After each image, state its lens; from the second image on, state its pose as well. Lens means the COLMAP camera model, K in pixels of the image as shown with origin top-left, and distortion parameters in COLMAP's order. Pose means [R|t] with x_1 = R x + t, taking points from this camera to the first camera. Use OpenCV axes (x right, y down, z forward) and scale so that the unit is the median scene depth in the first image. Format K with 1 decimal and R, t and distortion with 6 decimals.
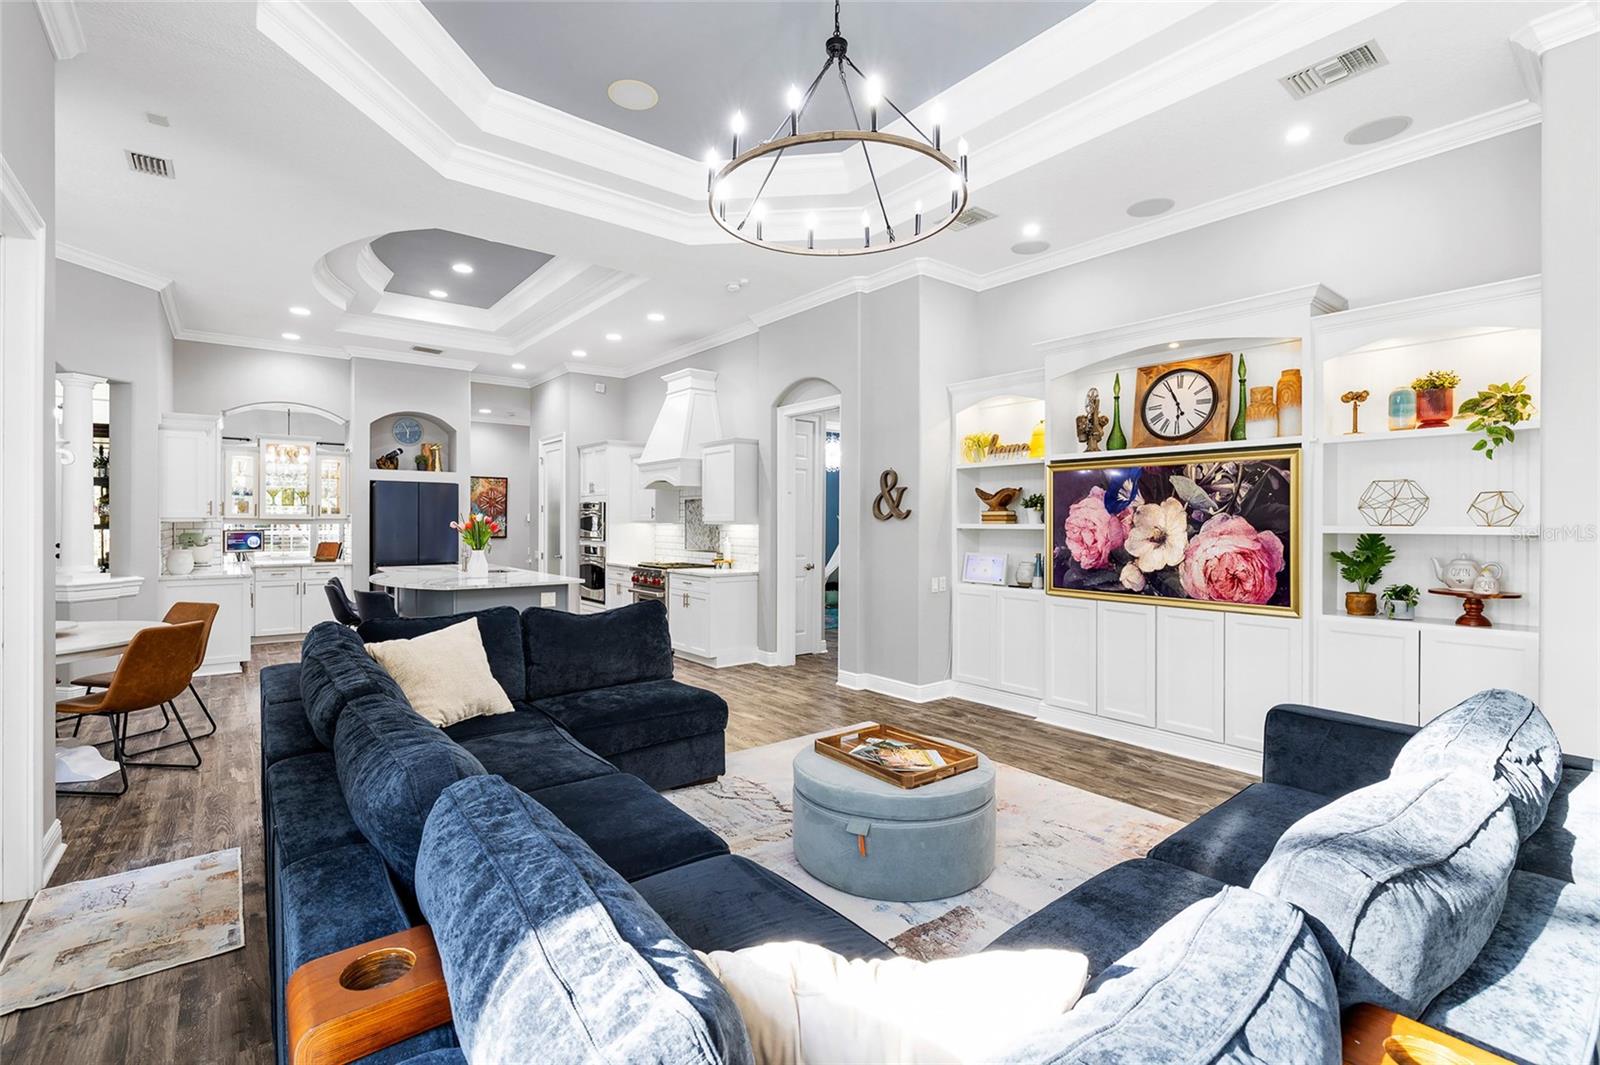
lens RADIAL K [[722.2, 0, 798.4], [0, 722.2, 523.1], [0, 0, 1]] dist [-0.006296, 0.002129]
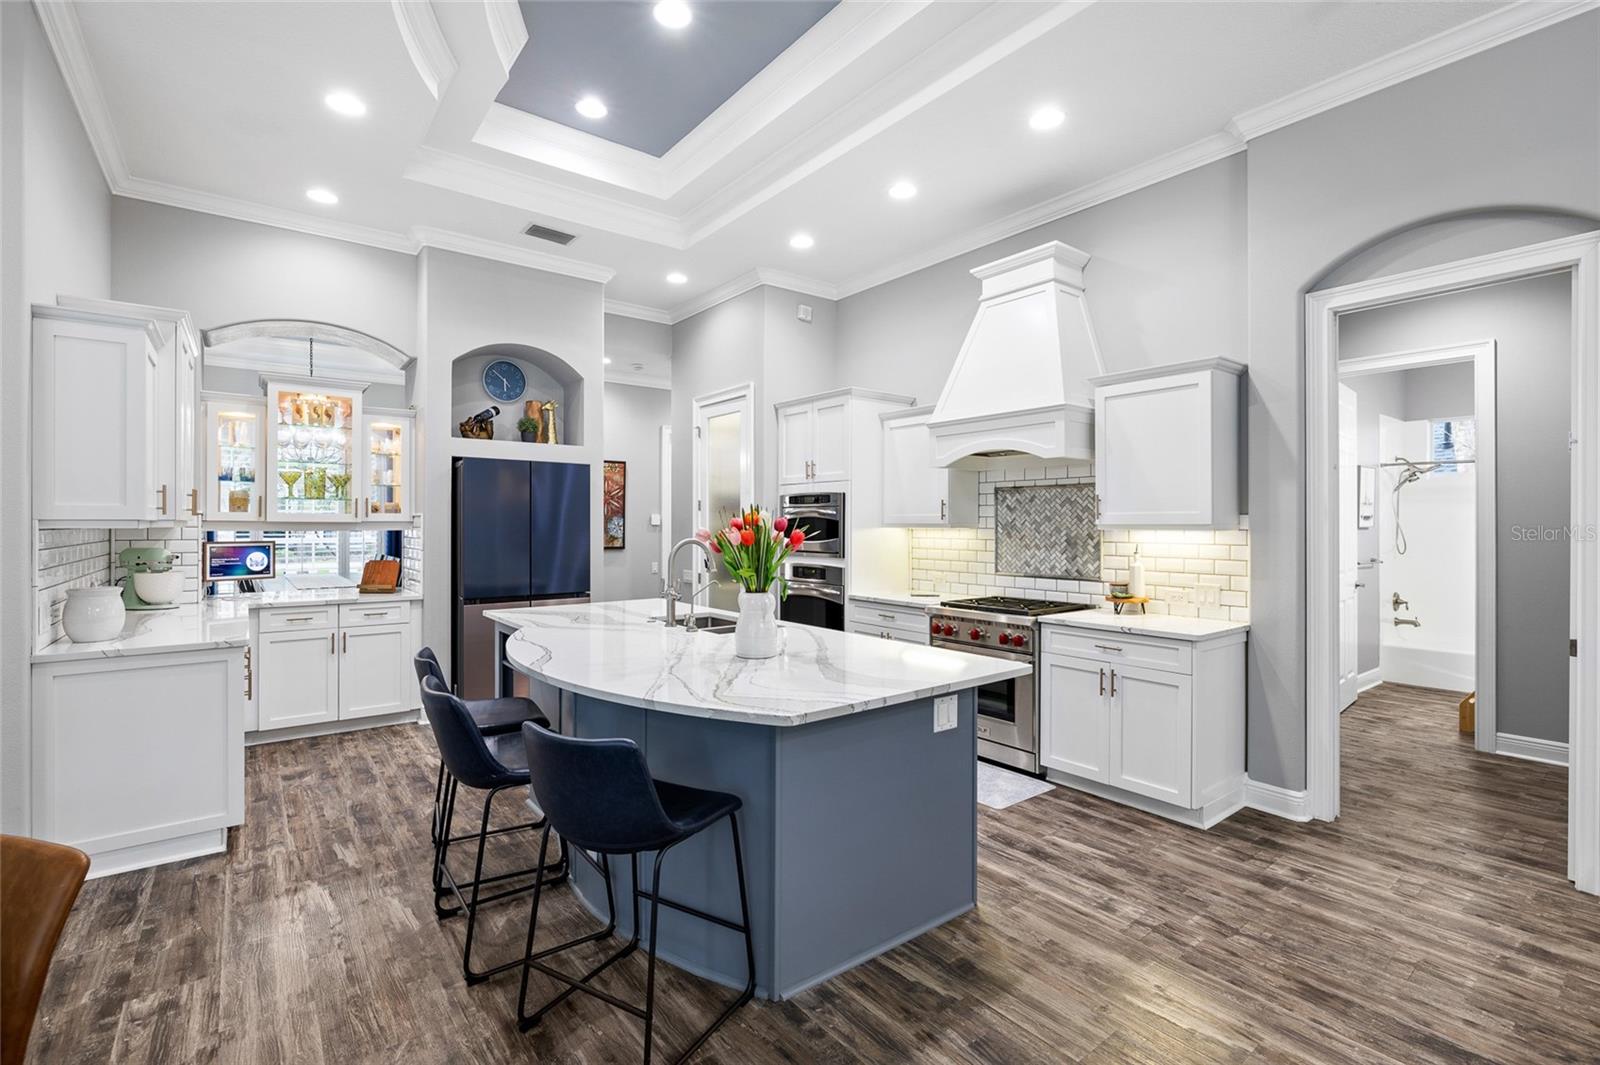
lens RADIAL K [[722.2, 0, 797.8], [0, 722.2, 524.7], [0, 0, 1]] dist [-0.006296, 0.002129]
pose [[0.999915, -0.001388, -0.012949, -0.529630], [0.001382, 0.999999, -0.000450, -0.004511], [0.012950, 0.000432, 0.999916, 0.719623]]
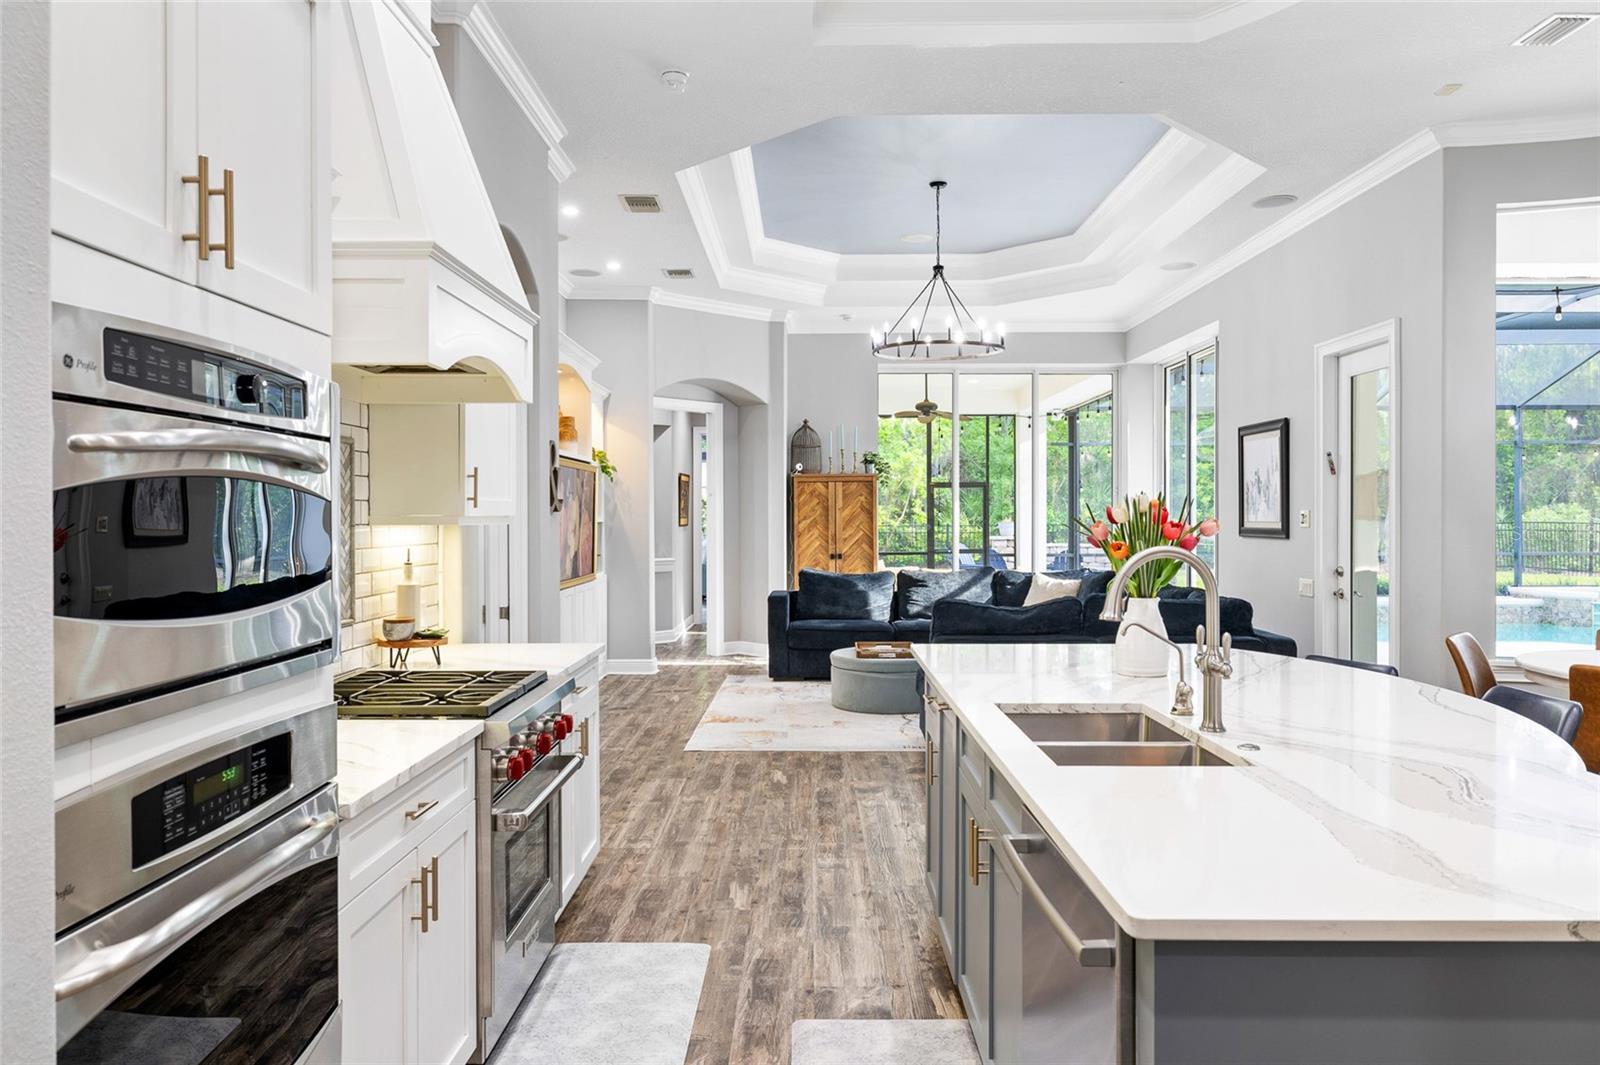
lens RADIAL K [[1099.0, 0, 795.6], [0, 1099.0, 521.3], [0, 0, 1]] dist [-0.002131, 0.001259]
pose [[-0.775913, -0.005220, 0.630818, -0.840429], [0.000684, 0.999958, 0.009115, -0.007569], [-0.630839, 0.007504, -0.775877, 1.968778]]
